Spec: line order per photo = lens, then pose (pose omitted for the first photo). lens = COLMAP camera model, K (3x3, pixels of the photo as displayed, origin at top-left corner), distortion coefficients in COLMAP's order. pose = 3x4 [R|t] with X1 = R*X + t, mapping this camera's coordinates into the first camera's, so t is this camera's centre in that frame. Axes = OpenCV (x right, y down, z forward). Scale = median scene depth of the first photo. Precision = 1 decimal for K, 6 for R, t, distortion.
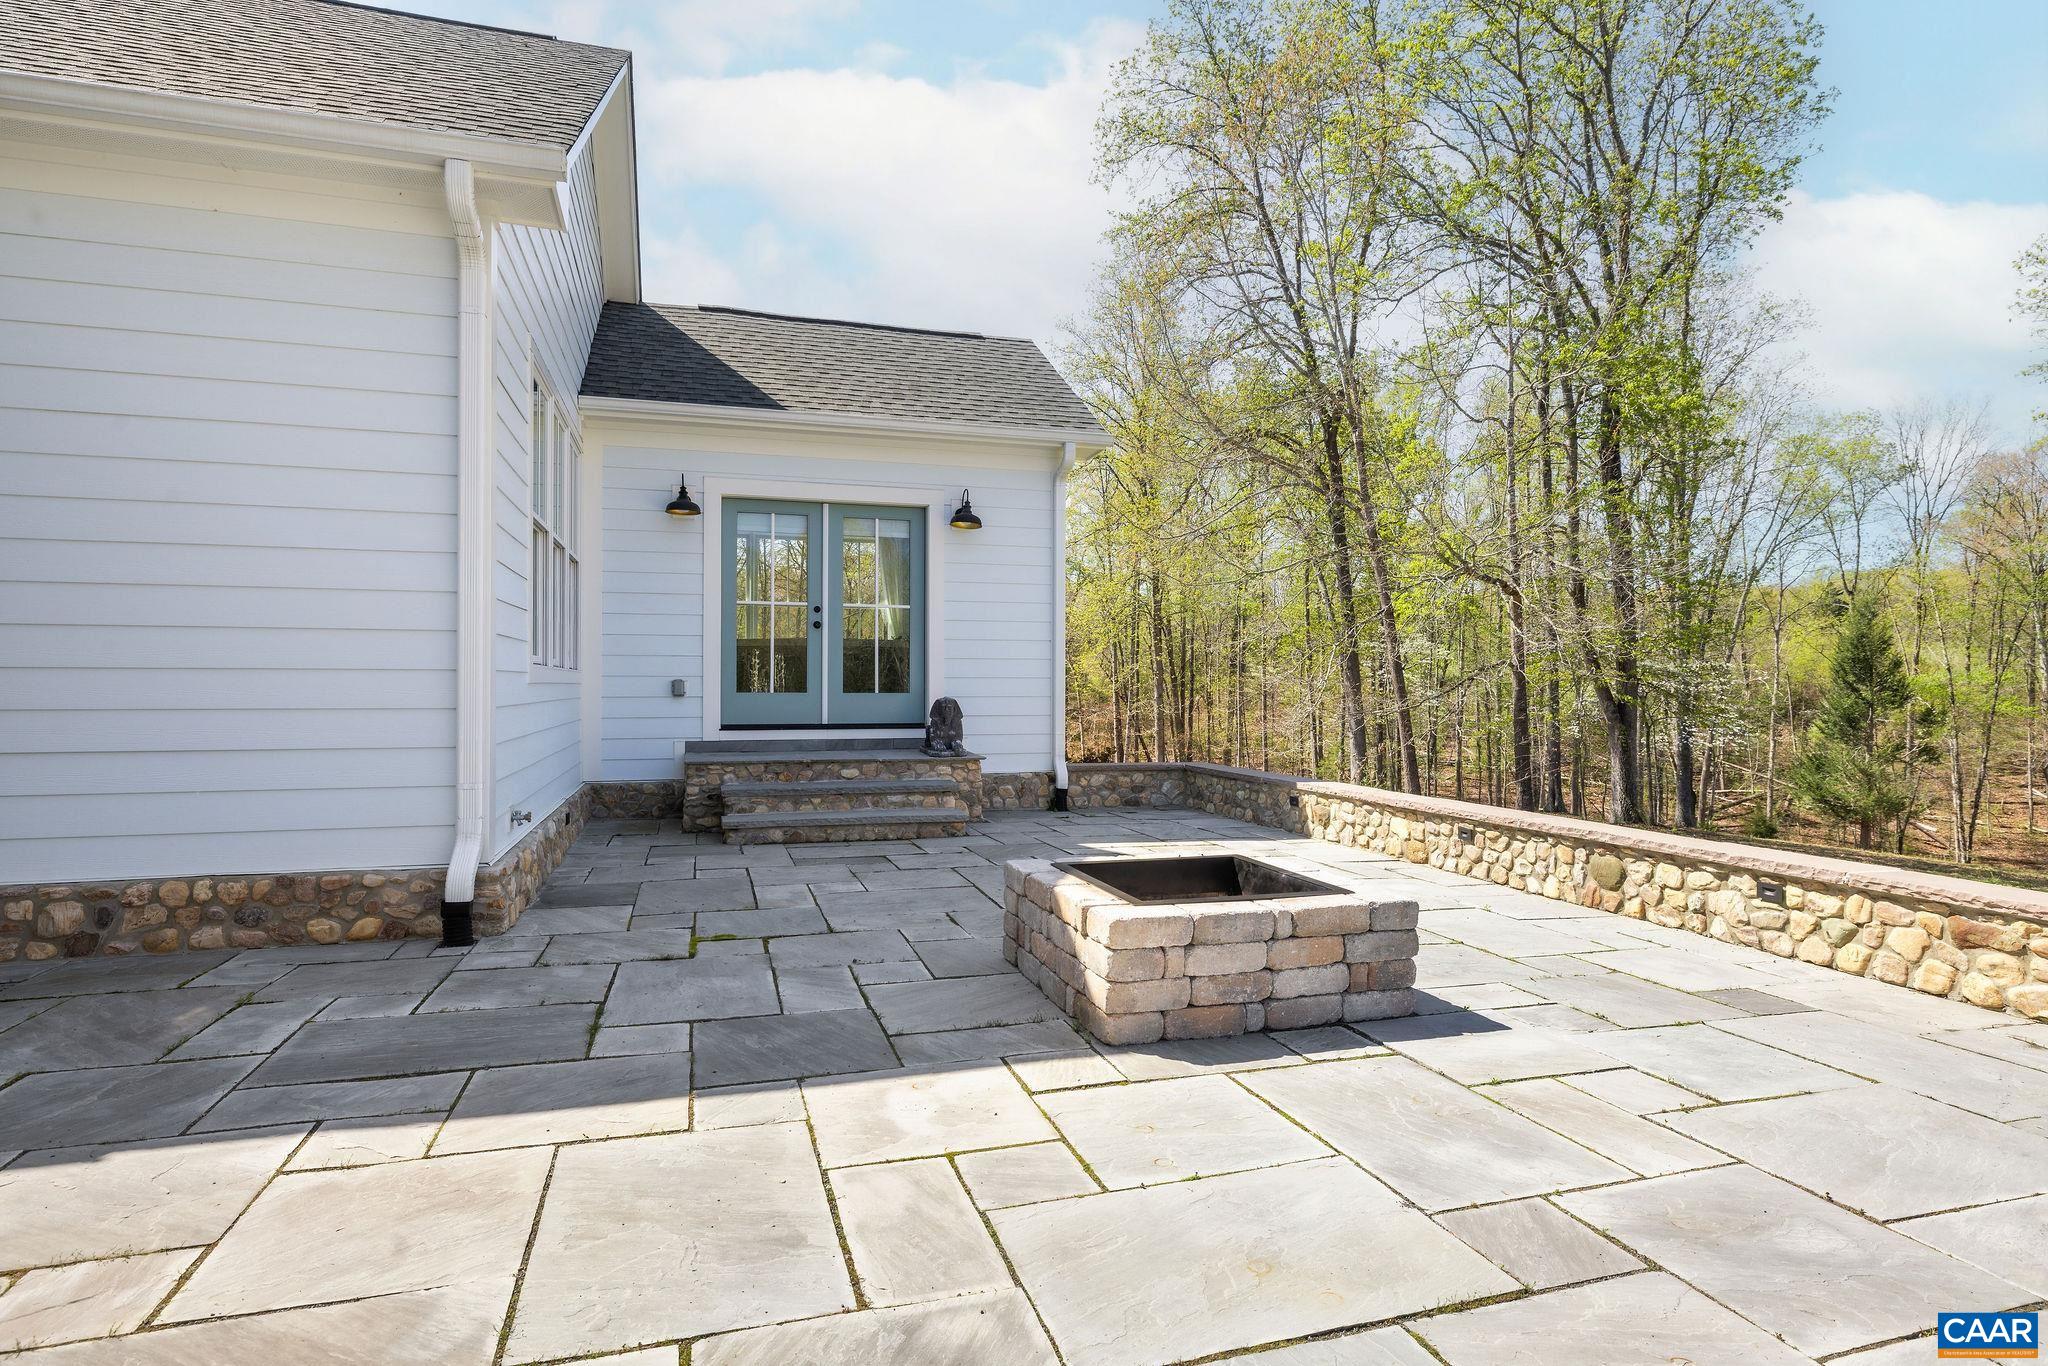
lens RADIAL K [[1088.2, 0, 1031.1], [0, 1088.2, 684.8], [0, 0, 1]] dist [-0.004794, -0.000610]
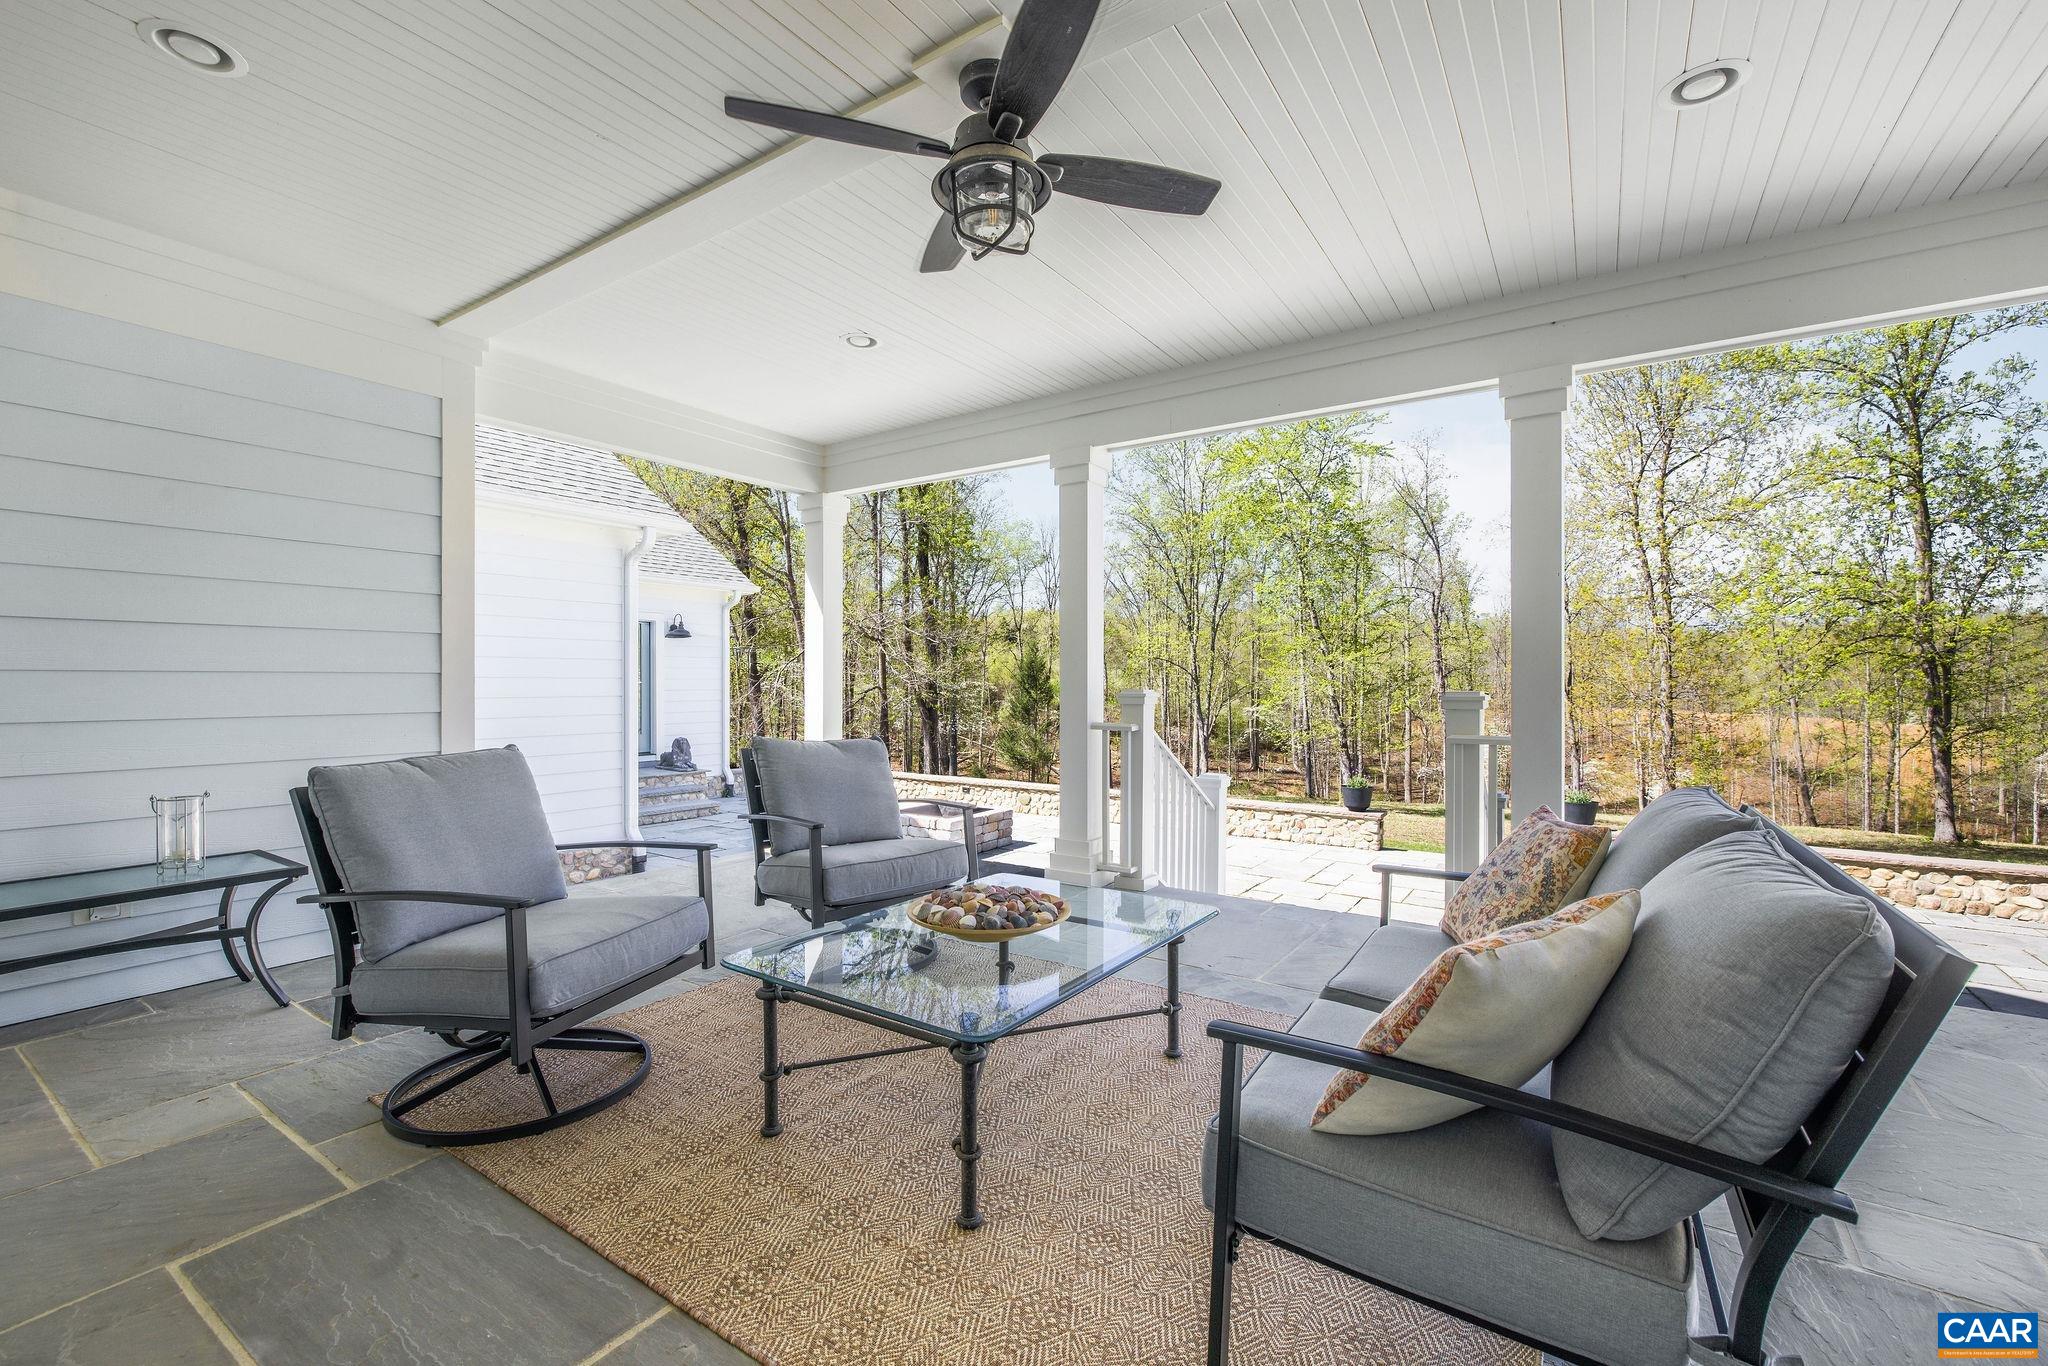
lens RADIAL K [[849.1, 0, 1030.8], [0, 849.1, 685.3], [0, 0, 1]] dist [-0.000112, -0.000285]
pose [[0.785313, -0.005375, 0.619075, -0.153449], [0.003545, 0.999985, 0.004186, -0.024354], [-0.619088, -0.001093, 0.785321, -0.135896]]
